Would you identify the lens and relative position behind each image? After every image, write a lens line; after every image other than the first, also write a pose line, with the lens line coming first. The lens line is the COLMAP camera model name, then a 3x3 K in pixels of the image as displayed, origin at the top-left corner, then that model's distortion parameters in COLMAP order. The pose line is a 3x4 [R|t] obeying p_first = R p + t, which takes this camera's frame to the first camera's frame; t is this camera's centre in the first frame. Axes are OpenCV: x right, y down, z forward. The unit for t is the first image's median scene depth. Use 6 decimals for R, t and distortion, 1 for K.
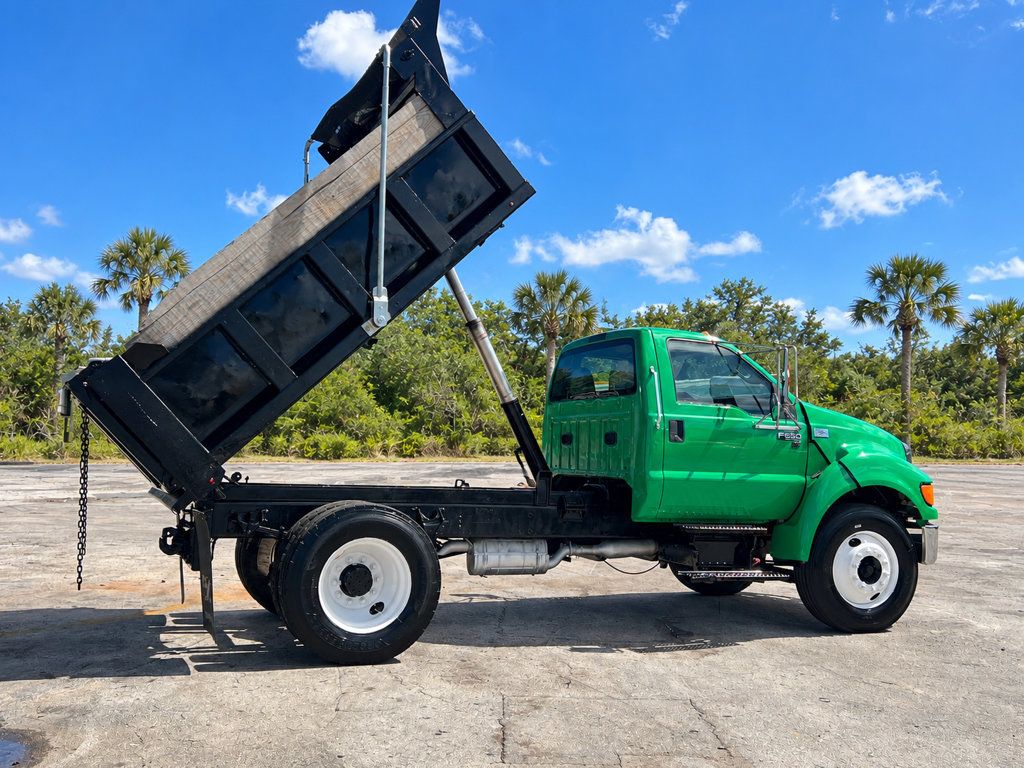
lens RADIAL K [[1124.8, 0, 512.0], [0, 1124.8, 384.0], [0, 0, 1]] dist [0.021125, 0.035587]
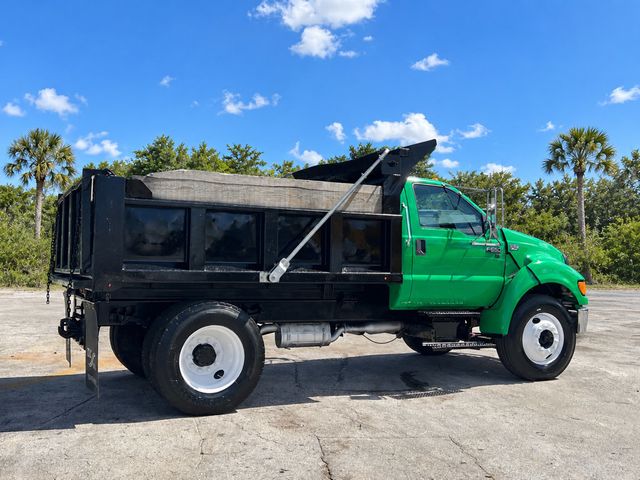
lens RADIAL K [[703.0, 0, 320.0], [0, 703.0, 240.0], [0, 0, 1]] dist [0.021125, 0.035587]
pose [[0.997118, -0.008292, 0.075409, -0.051998], [0.005789, 0.999427, 0.033354, 0.001097], [-0.075643, -0.032821, 0.996595, 0.099992]]
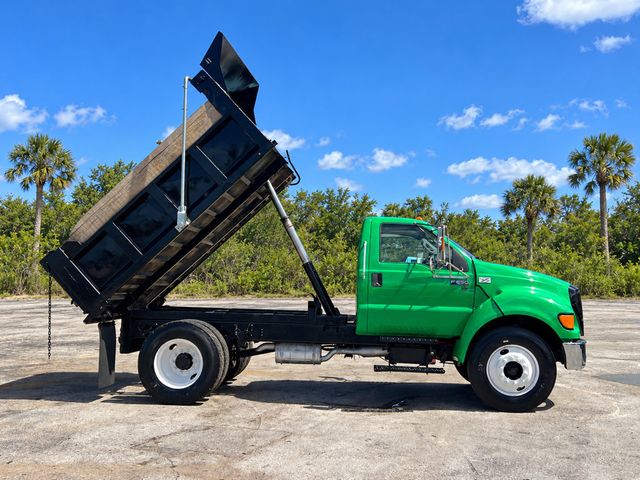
lens RADIAL K [[779.9, 0, 320.0], [0, 779.9, 240.0], [0, 0, 1]] dist [0.045684, -0.022962]
pose [[0.891365, -0.032520, -0.452119, 0.582870], [0.028336, 0.999470, -0.016024, -0.000532], [0.452400, 0.001472, 0.891814, -0.054989]]
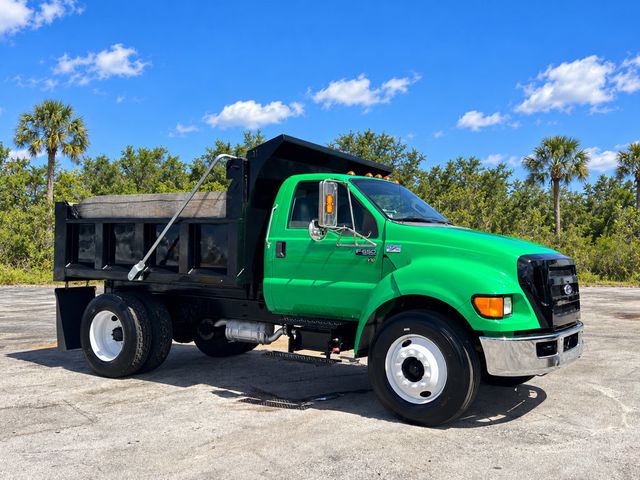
lens RADIAL K [[703.0, 0, 320.0], [0, 703.0, 240.0], [0, 0, 1]] dist [0.021125, 0.035587]
pose [[0.577523, -0.025902, -0.815964, 0.867886], [0.039149, 0.999225, -0.004011, 0.035444], [0.815436, -0.029628, 0.578089, 0.534441]]
